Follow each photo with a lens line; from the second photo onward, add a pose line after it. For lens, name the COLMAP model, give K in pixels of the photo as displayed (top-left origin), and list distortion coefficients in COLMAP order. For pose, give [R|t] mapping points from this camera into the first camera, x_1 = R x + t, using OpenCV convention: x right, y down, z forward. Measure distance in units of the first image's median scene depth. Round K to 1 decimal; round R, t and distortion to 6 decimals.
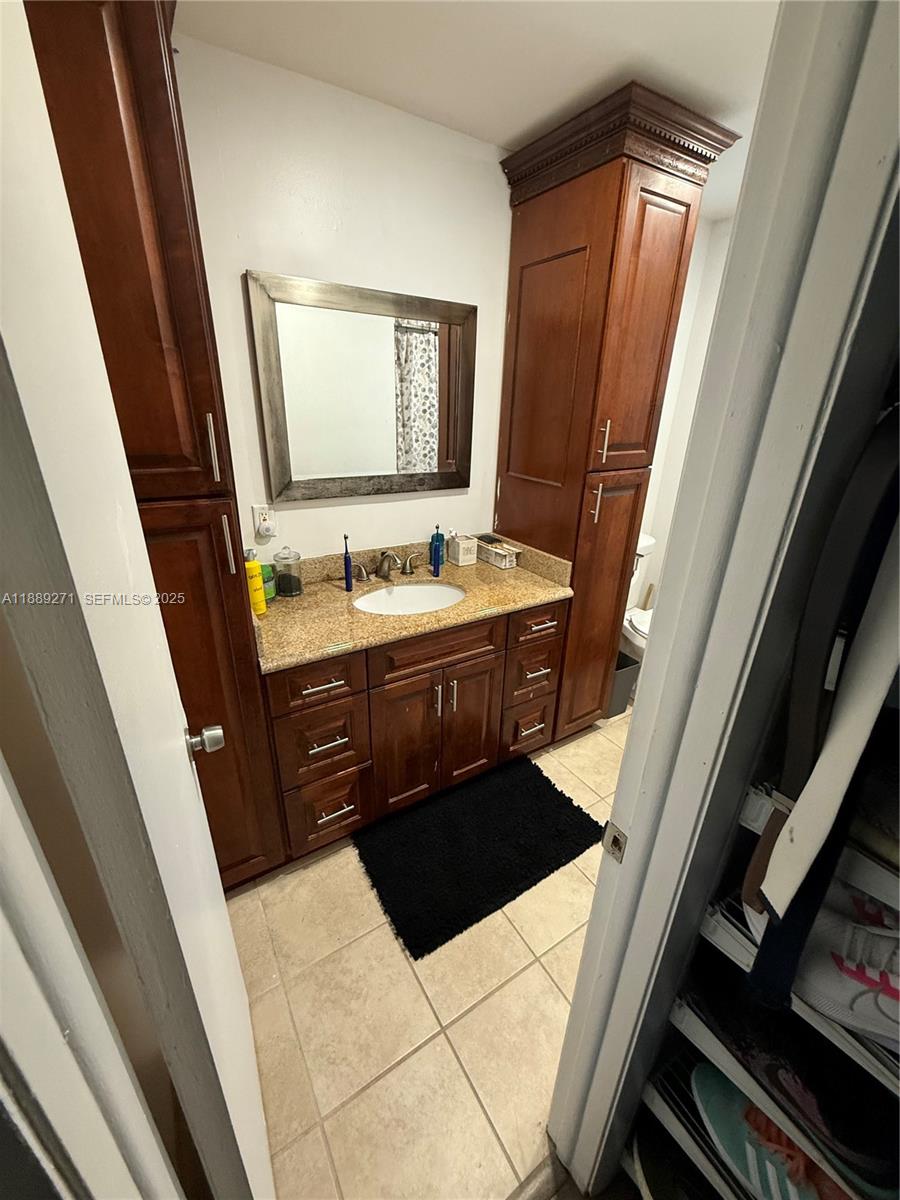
lens RADIAL K [[477.6, 0, 450.2], [0, 477.6, 595.7], [0, 0, 1]] dist [-0.000561, 0.000615]
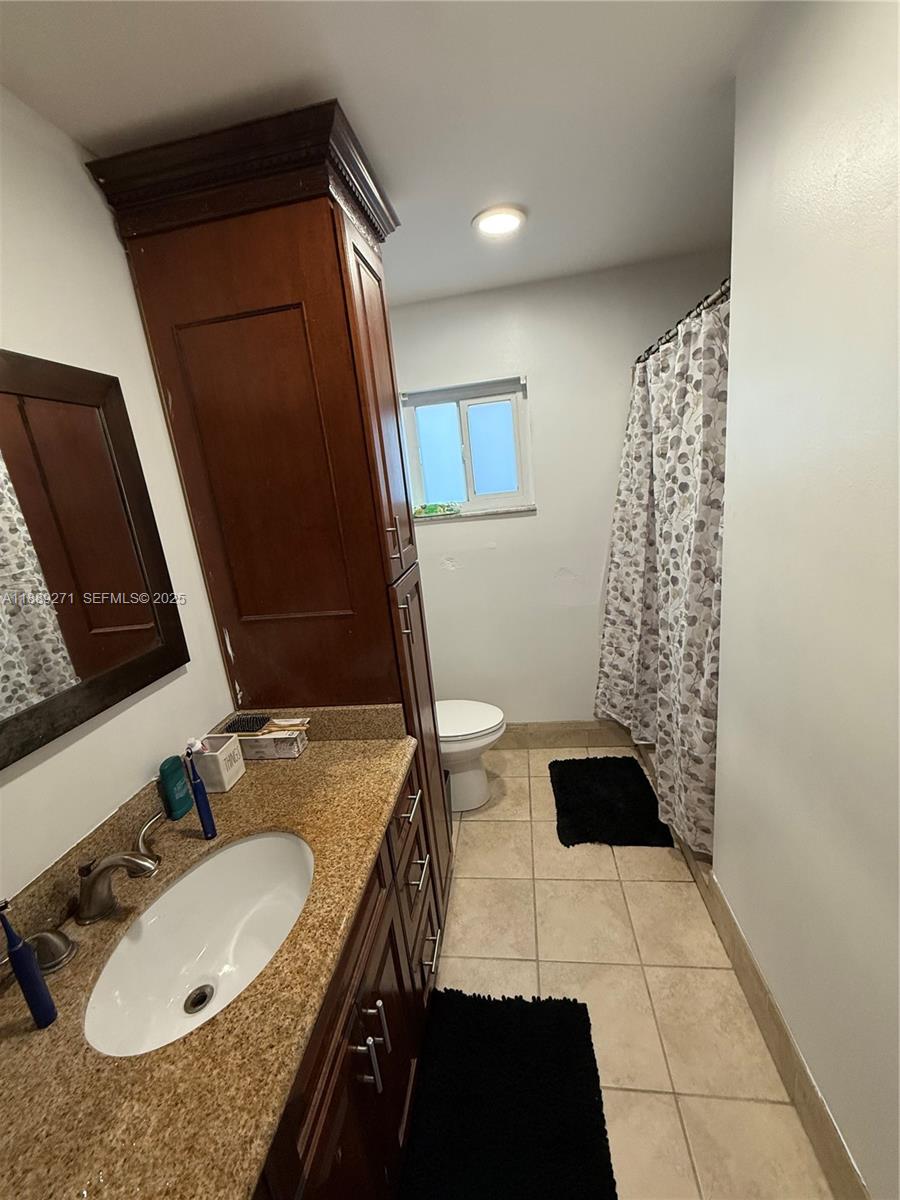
lens RADIAL K [[477.6, 0, 448.4], [0, 477.6, 597.7], [0, 0, 1]] dist [-0.000561, 0.000615]
pose [[0.635866, -0.279576, 0.719383, -0.164257], [0.407633, 0.913130, -0.005437, -0.167187], [-0.655370, 0.296701, 0.694592, 0.357223]]
